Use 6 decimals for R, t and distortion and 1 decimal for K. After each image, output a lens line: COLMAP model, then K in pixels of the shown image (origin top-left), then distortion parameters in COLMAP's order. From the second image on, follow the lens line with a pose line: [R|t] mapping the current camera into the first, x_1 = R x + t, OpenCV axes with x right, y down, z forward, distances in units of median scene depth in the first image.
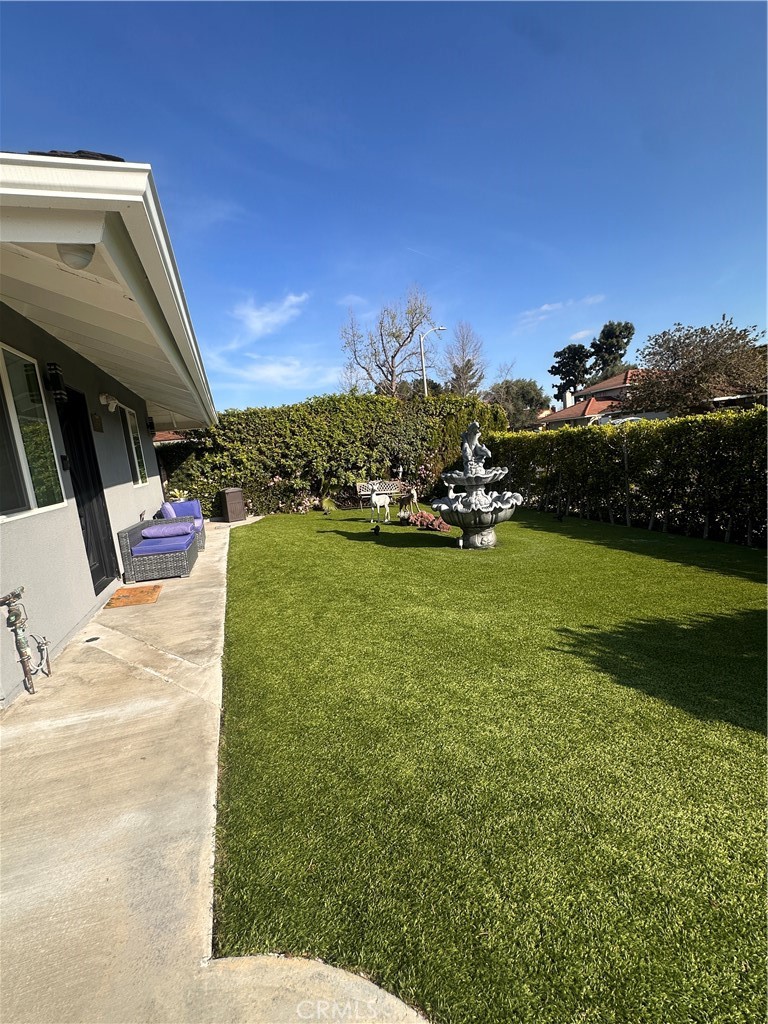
lens RADIAL K [[458.8, 0, 383.2], [0, 458.8, 511.6], [0, 0, 1]] dist [-0.000550, -0.000063]
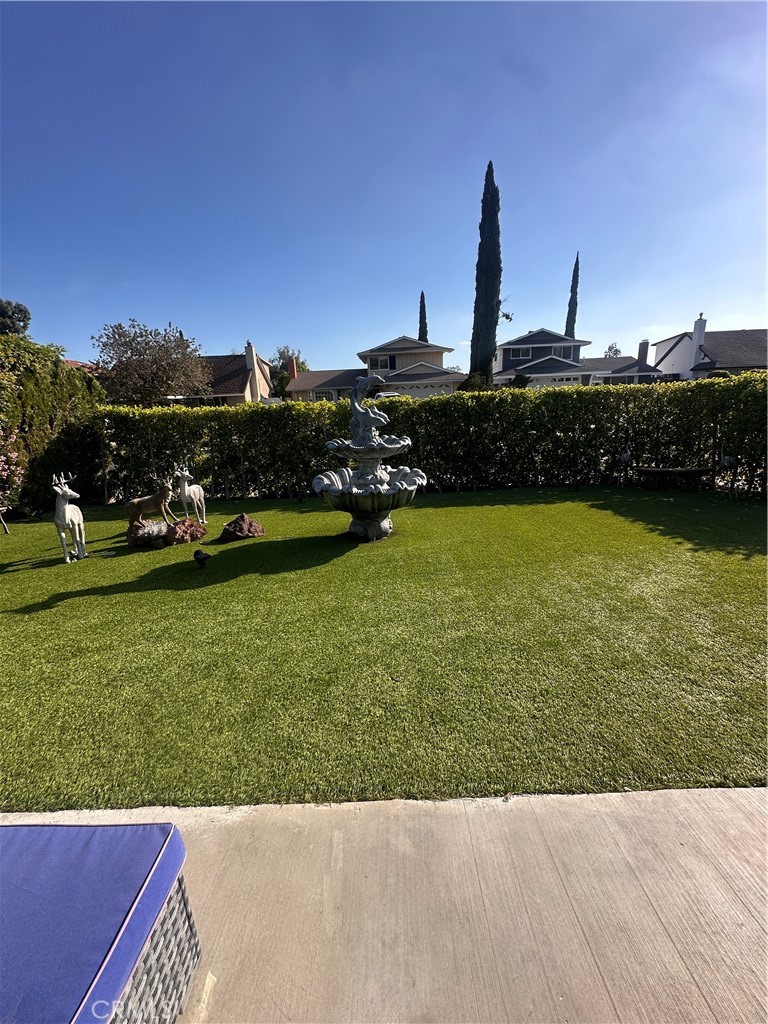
lens RADIAL K [[409.1, 0, 387.0], [0, 409.1, 509.1], [0, 0, 1]] dist [-0.004865, 0.001169]
pose [[0.316466, -0.162553, 0.934573, -0.238143], [0.145907, 0.981826, 0.121365, -0.027443], [-0.937316, 0.097953, 0.334432, 0.384252]]
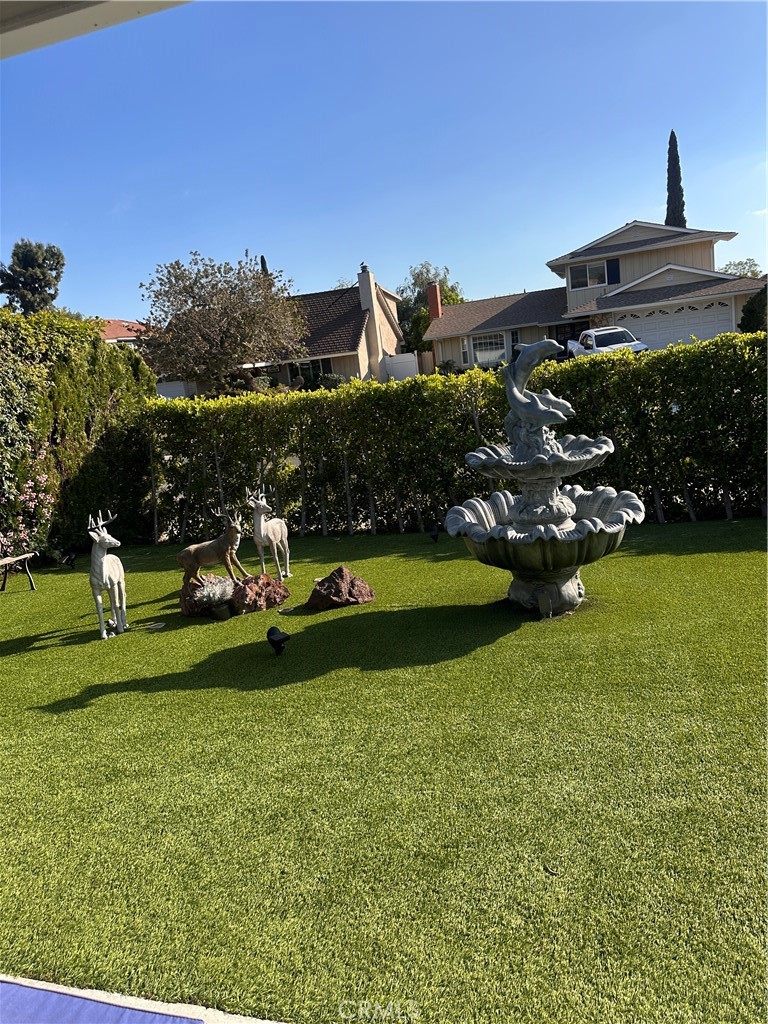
lens RADIAL K [[724.3, 0, 389.7], [0, 724.3, 505.5], [0, 0, 1]] dist [0.042979, -0.054125]
pose [[0.573585, -0.128153, 0.809059, -0.251881], [0.176526, 0.983818, 0.030685, -0.041186], [-0.799899, 0.125219, 0.586925, 0.357250]]
